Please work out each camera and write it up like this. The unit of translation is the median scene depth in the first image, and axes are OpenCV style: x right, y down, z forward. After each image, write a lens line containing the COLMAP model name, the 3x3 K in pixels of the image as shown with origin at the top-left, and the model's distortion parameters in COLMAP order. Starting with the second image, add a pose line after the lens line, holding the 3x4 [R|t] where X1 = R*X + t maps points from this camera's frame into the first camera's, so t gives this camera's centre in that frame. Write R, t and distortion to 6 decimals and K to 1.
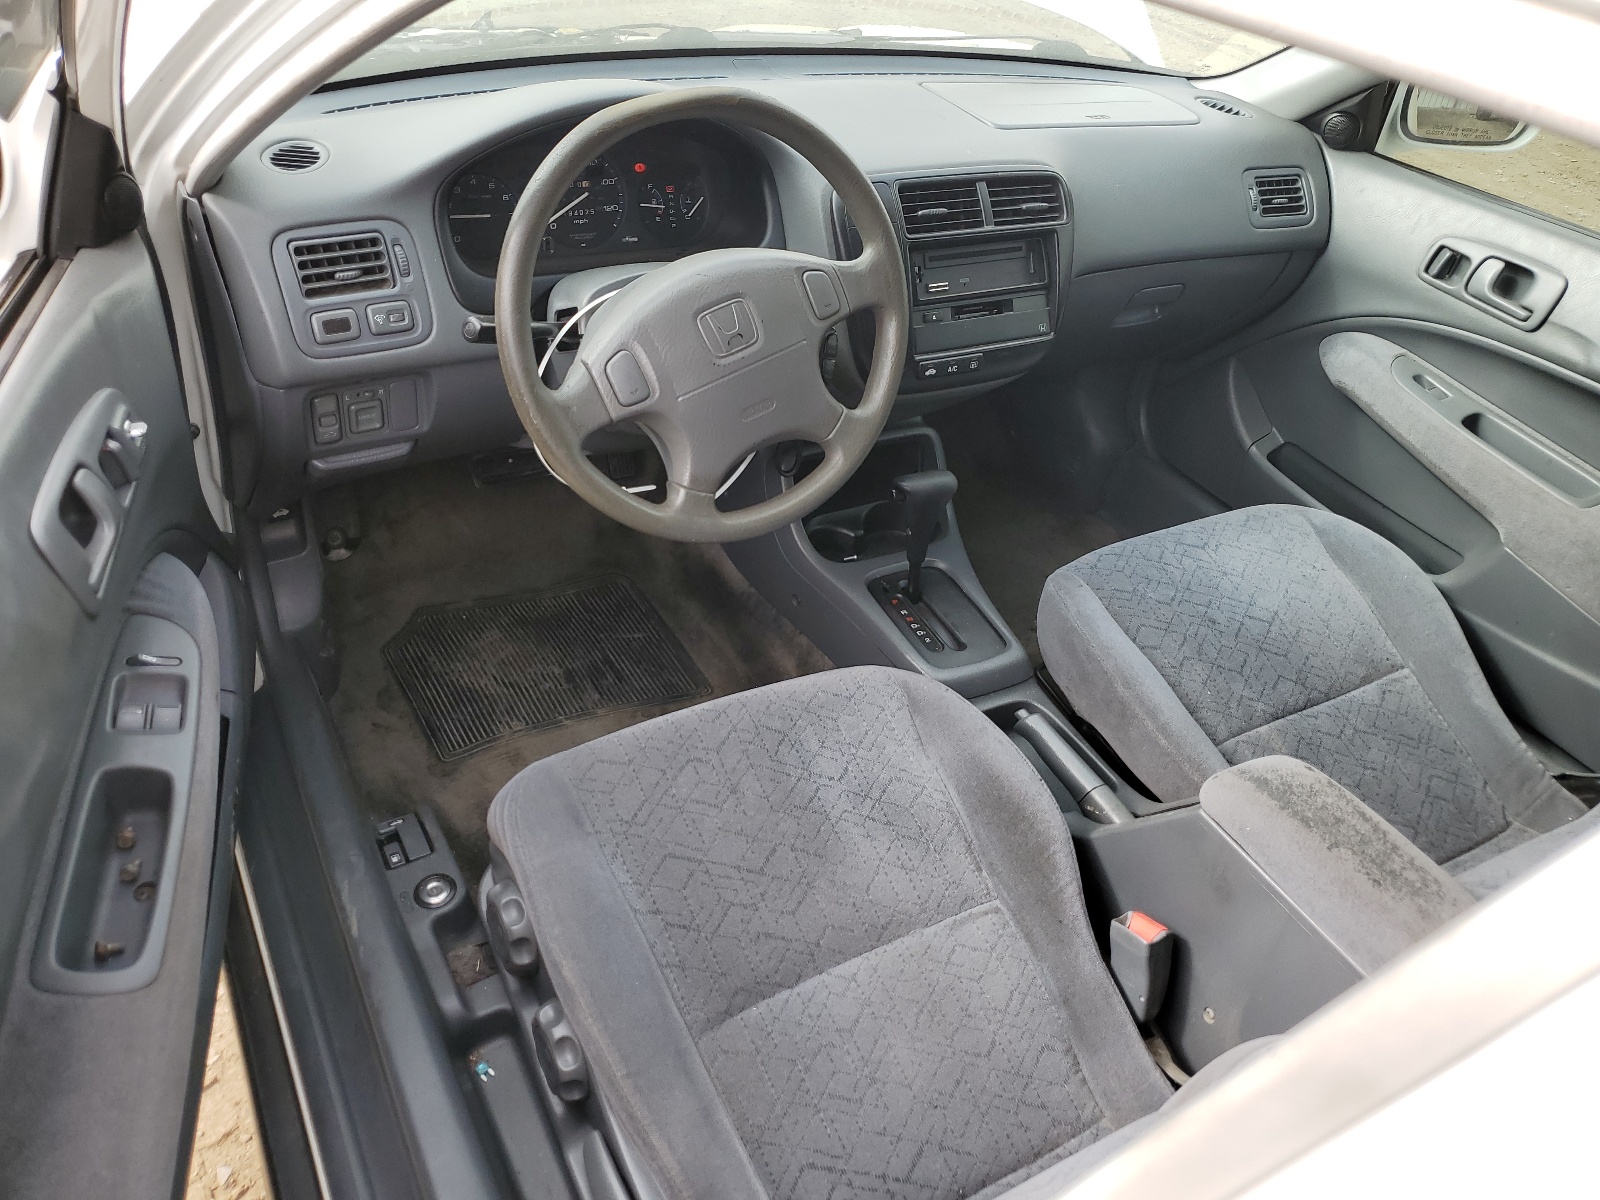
lens RADIAL K [[1288.5, 0, 800.0], [0, 1288.5, 600.0], [0, 0, 1]] dist [0.001866, -0.000834]
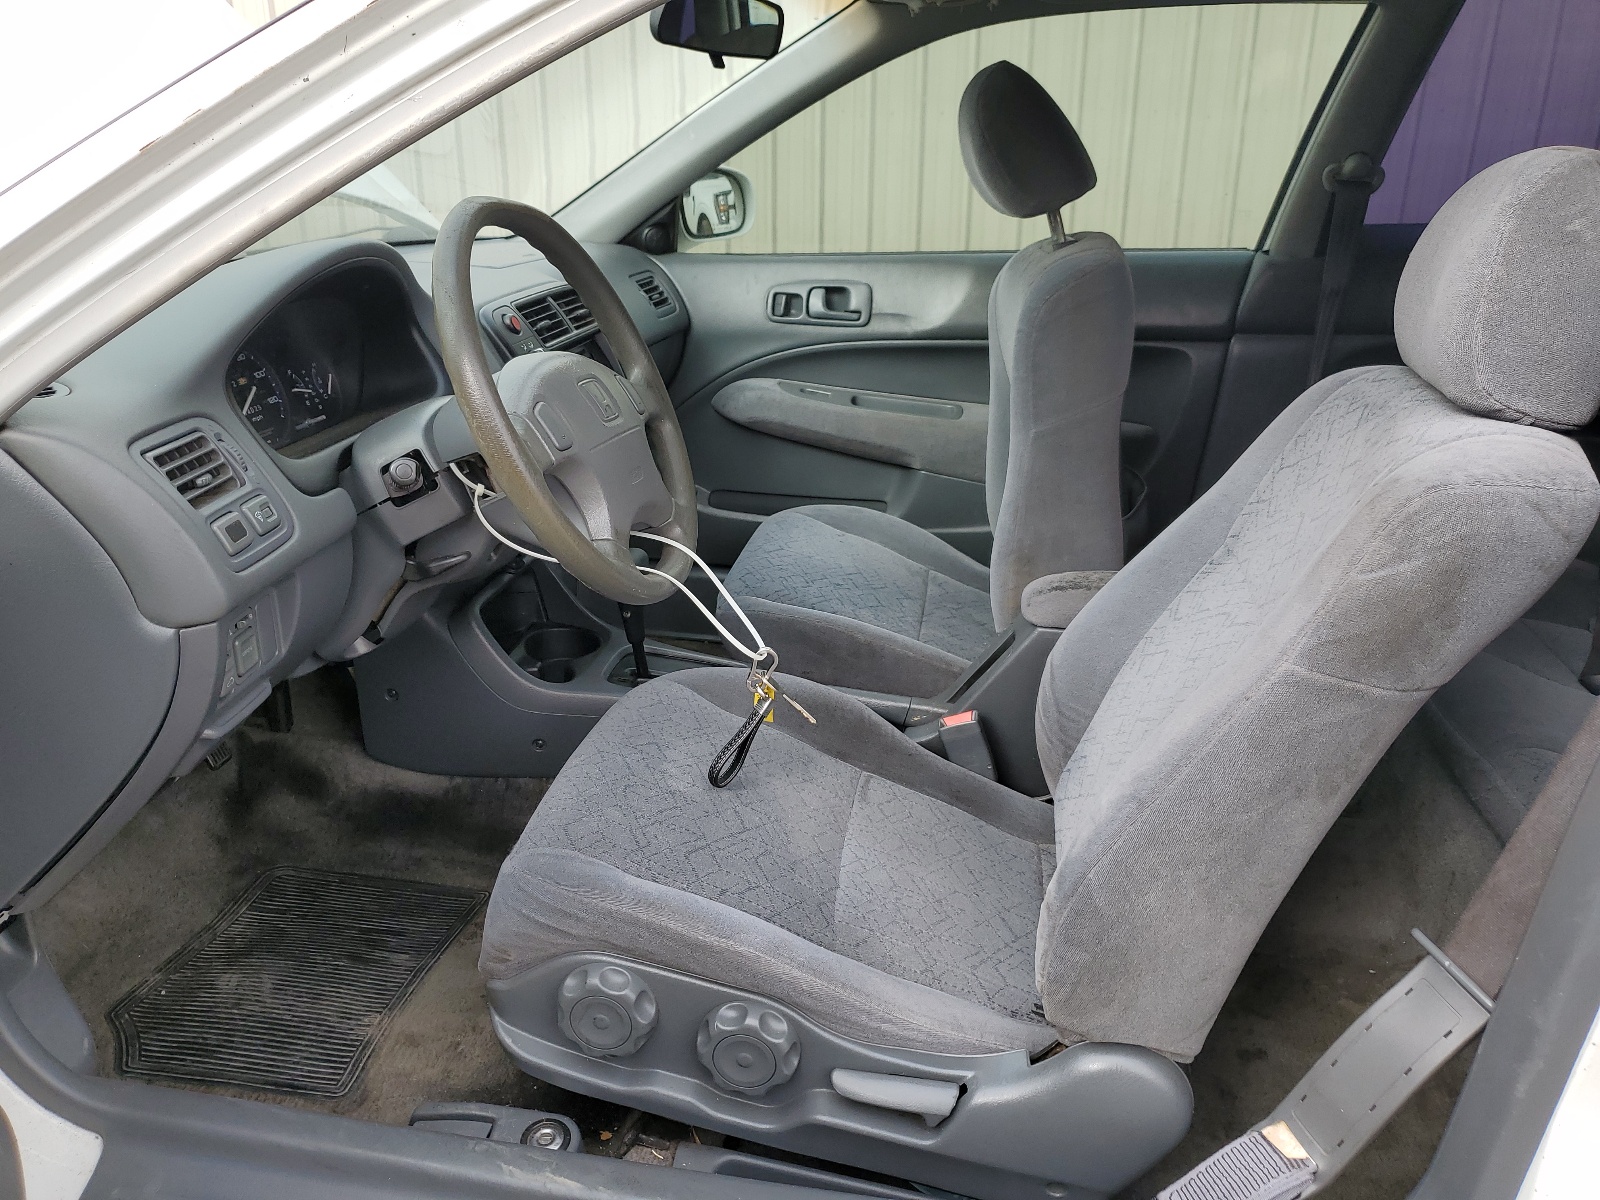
lens RADIAL K [[1288.5, 0, 800.0], [0, 1288.5, 600.0], [0, 0, 1]] dist [0.001866, -0.000834]
pose [[0.623905, -0.369986, 0.688370, -0.527656], [0.509842, 0.860268, 0.000283, 0.006793], [-0.592287, 0.350783, 0.725360, 0.148423]]
